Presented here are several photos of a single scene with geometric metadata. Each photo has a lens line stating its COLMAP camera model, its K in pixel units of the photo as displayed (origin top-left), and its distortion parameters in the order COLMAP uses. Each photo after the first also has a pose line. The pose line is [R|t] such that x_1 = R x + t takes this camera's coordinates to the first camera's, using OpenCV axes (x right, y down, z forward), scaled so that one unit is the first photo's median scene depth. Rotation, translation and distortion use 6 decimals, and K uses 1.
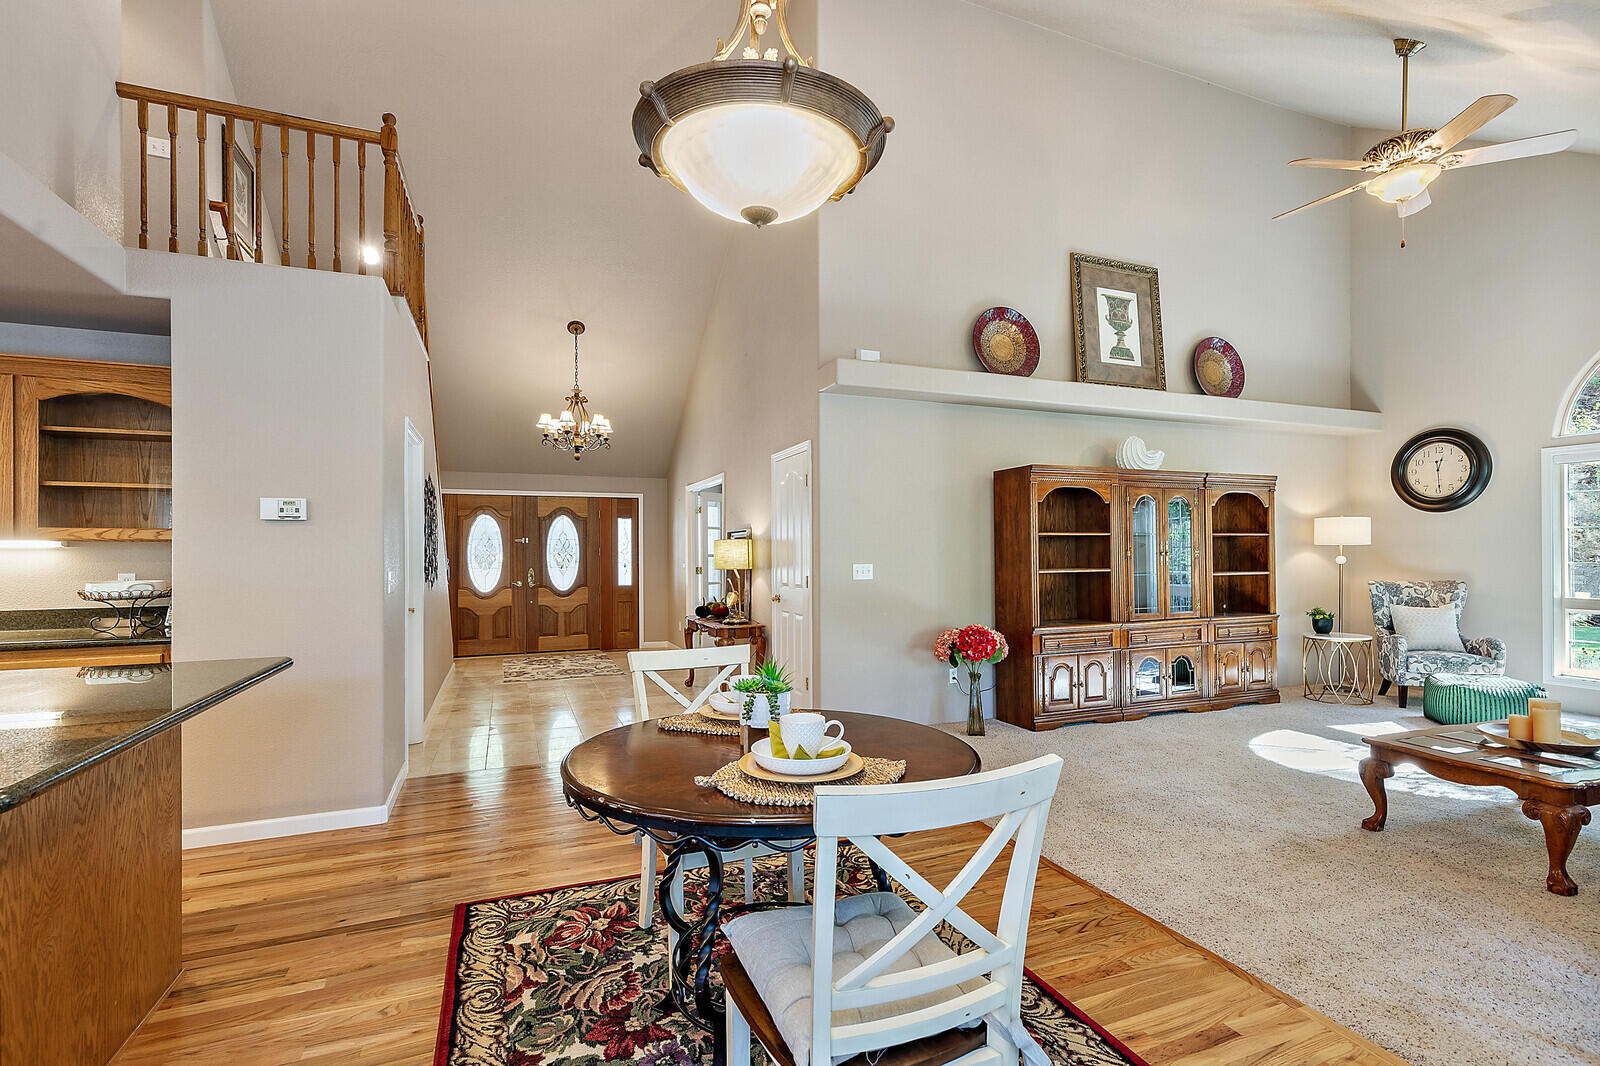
lens RADIAL K [[730.1, 0, 800.0], [0, 730.1, 548.2], [0, 0, 1]] dist [0.000980, -0.000335]
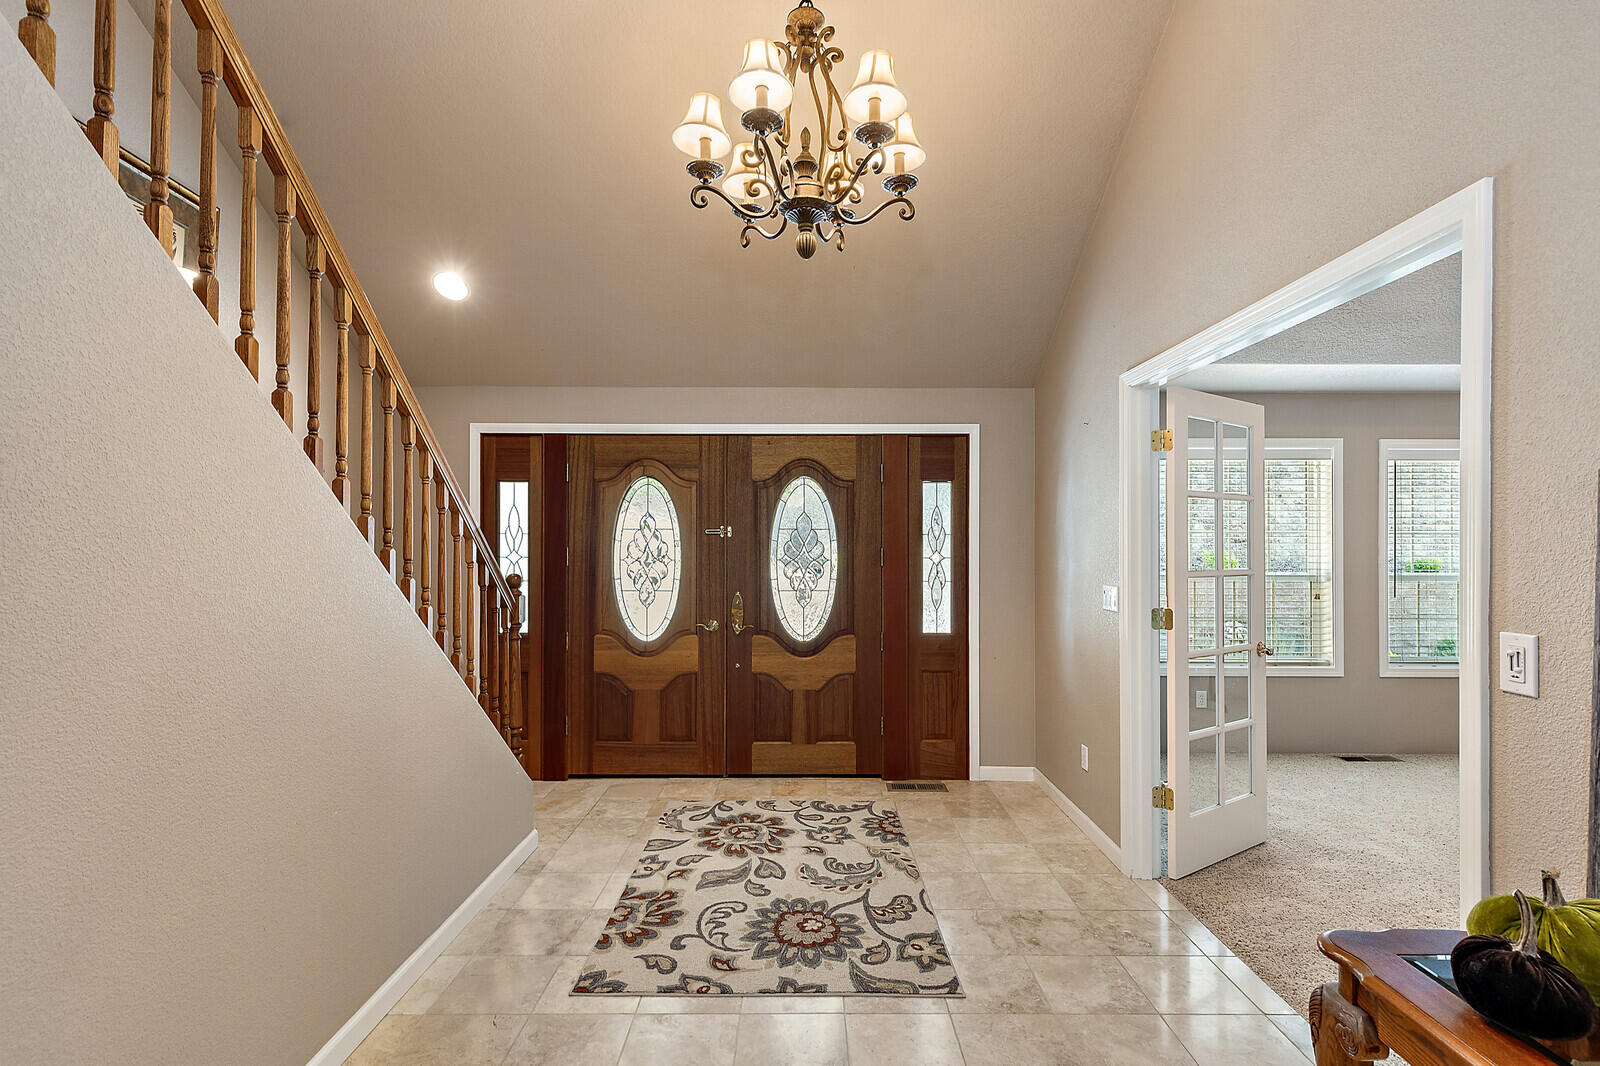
lens RADIAL K [[730.1, 0, 811.5], [0, 730.1, 539.8], [0, 0, 1]] dist [0.000980, -0.000335]
pose [[0.932493, 0.004189, -0.361164, -0.157444], [-0.004596, 0.999989, -0.000268, -0.005458], [0.361159, 0.001910, 0.932502, 0.583709]]
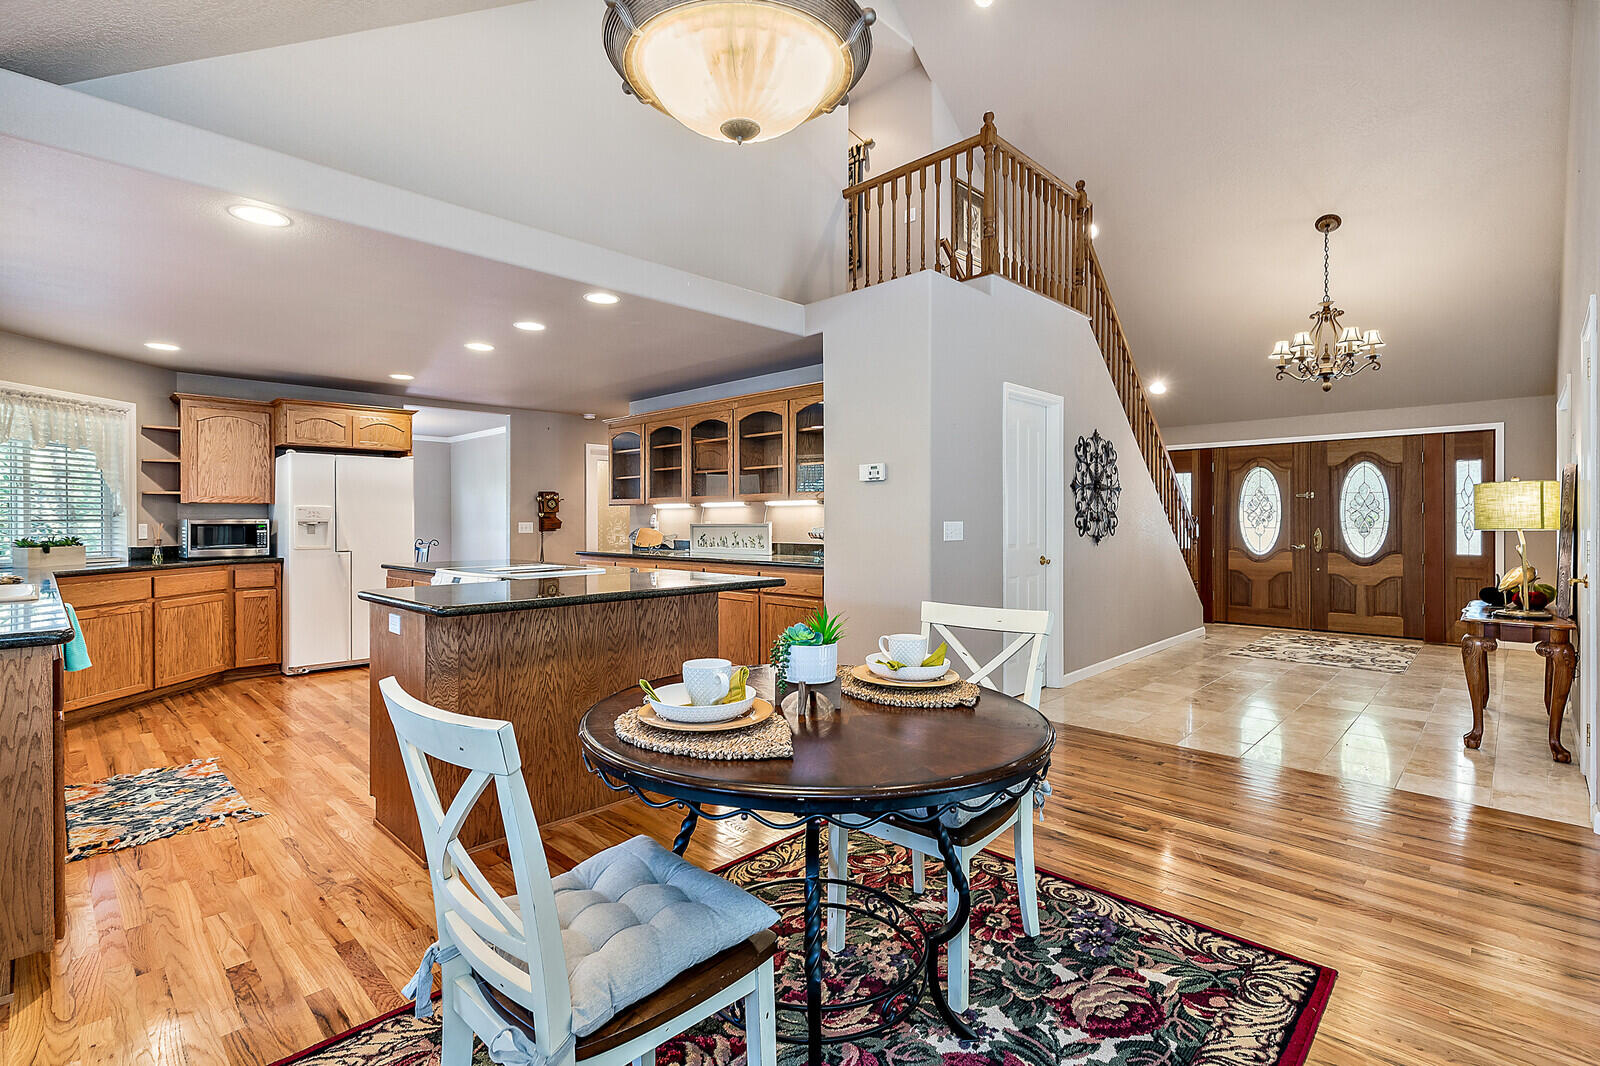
lens RADIAL K [[730.1, 0, 794.5], [0, 730.1, 520.7], [0, 0, 1]] dist [0.000980, -0.000335]
pose [[0.398945, 0.006996, -0.916948, 0.153500], [0.005956, 0.999930, 0.010220, 0.006625], [0.916956, -0.009538, 0.398875, 0.124535]]
